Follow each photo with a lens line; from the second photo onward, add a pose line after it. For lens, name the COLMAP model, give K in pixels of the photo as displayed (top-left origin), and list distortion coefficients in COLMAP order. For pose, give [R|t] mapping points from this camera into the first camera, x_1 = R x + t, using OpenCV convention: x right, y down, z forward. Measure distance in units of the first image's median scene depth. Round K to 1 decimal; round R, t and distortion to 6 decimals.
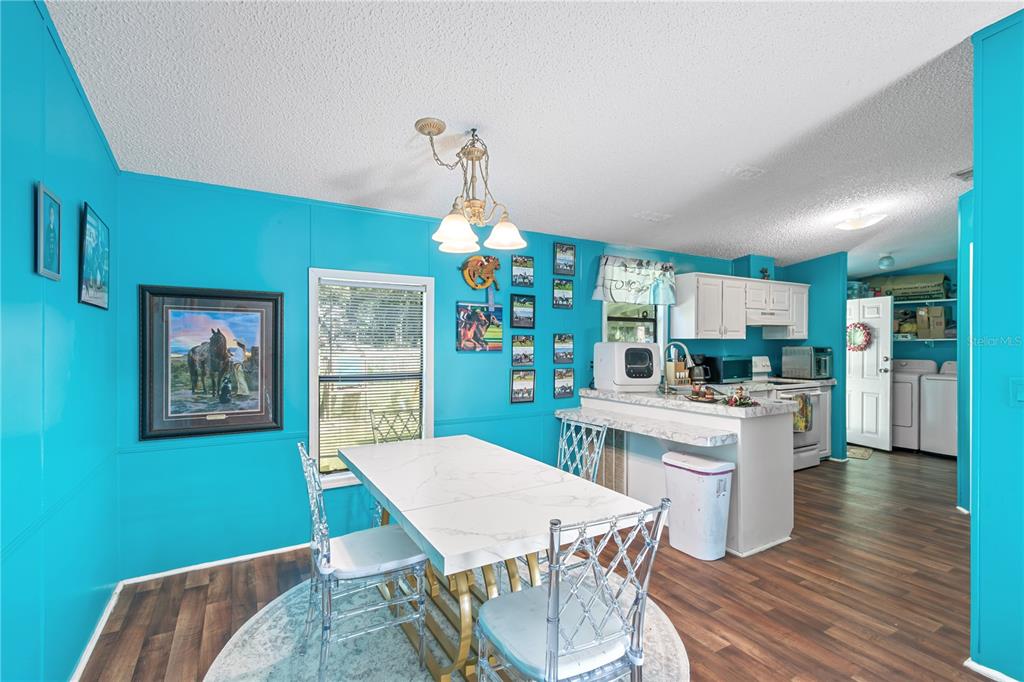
lens RADIAL K [[466.8, 0, 520.9], [0, 466.8, 344.8], [0, 0, 1]] dist [0.002153, 0.000450]
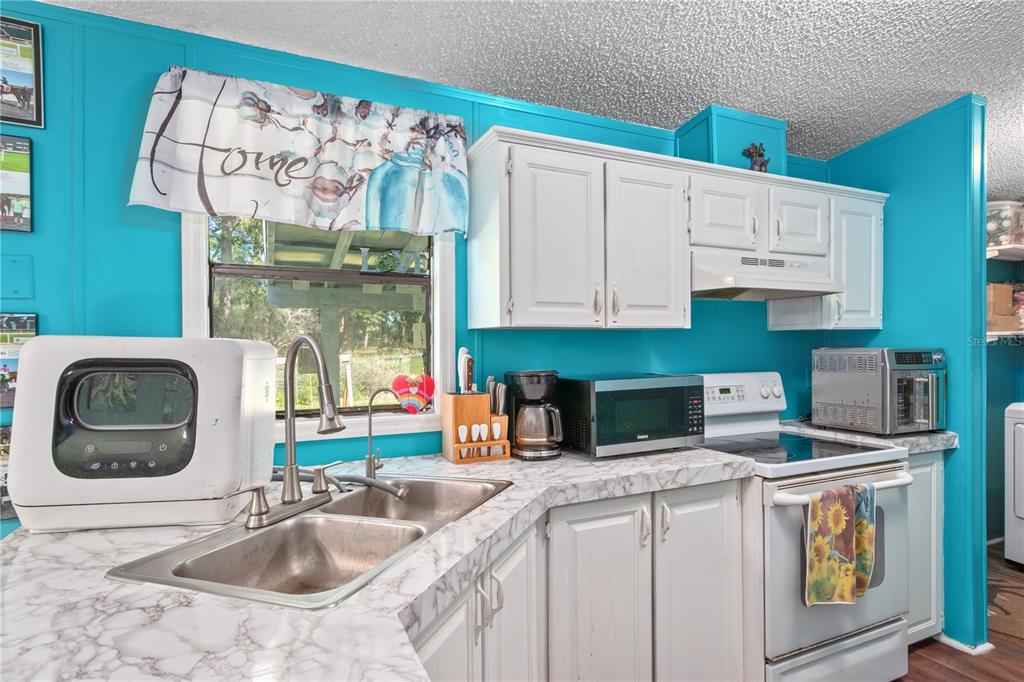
lens RADIAL K [[545.8, 0, 517.1], [0, 545.8, 348.5], [0, 0, 1]] dist [0.000104, 0.000786]
pose [[0.995246, -0.006311, -0.097188, 0.424305], [0.006771, 0.999967, 0.004407, 0.000814], [0.097157, -0.005044, 0.995256, 0.614193]]
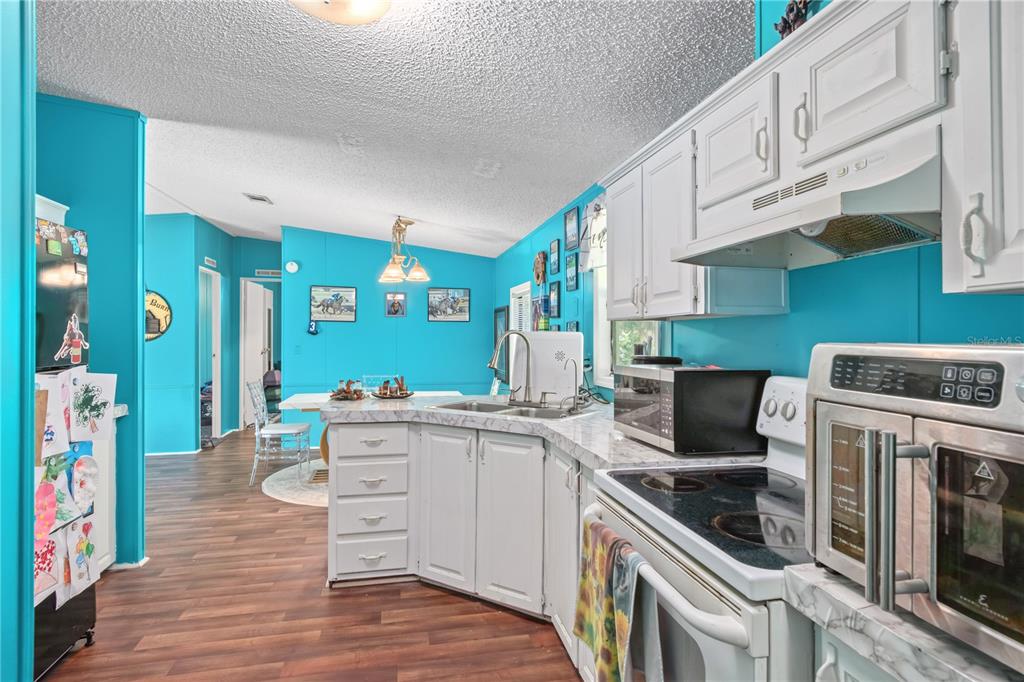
lens RADIAL K [[545.8, 0, 517.1], [0, 545.8, 348.5], [0, 0, 1]] dist [0.000104, 0.000786]
pose [[-0.306925, 0.012689, -0.951649, 0.925583], [-0.006446, 0.999860, 0.015411, 0.004586], [0.951712, 0.010865, -0.306800, 1.091941]]
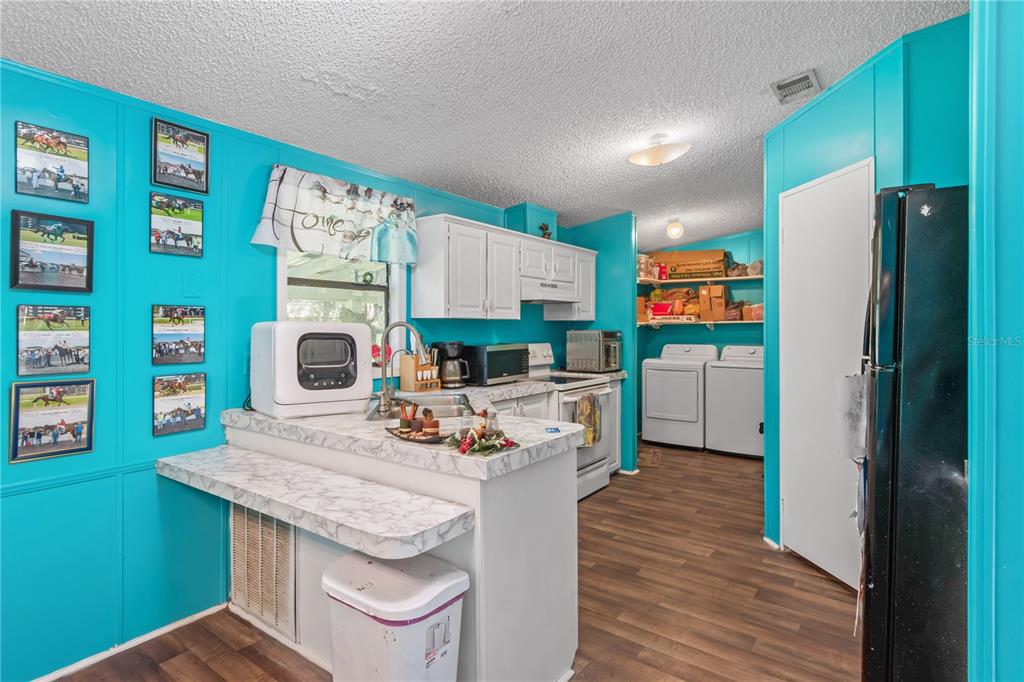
lens RADIAL K [[511.1, 0, 513.5], [0, 511.1, 328.4], [0, 0, 1]] dist [0.000319, 0.000081]
pose [[0.922363, -0.000935, 0.386324, 0.190324], [0.001649, 0.999997, -0.001517, 0.002603], [-0.386321, 0.002036, 0.922362, 0.319968]]
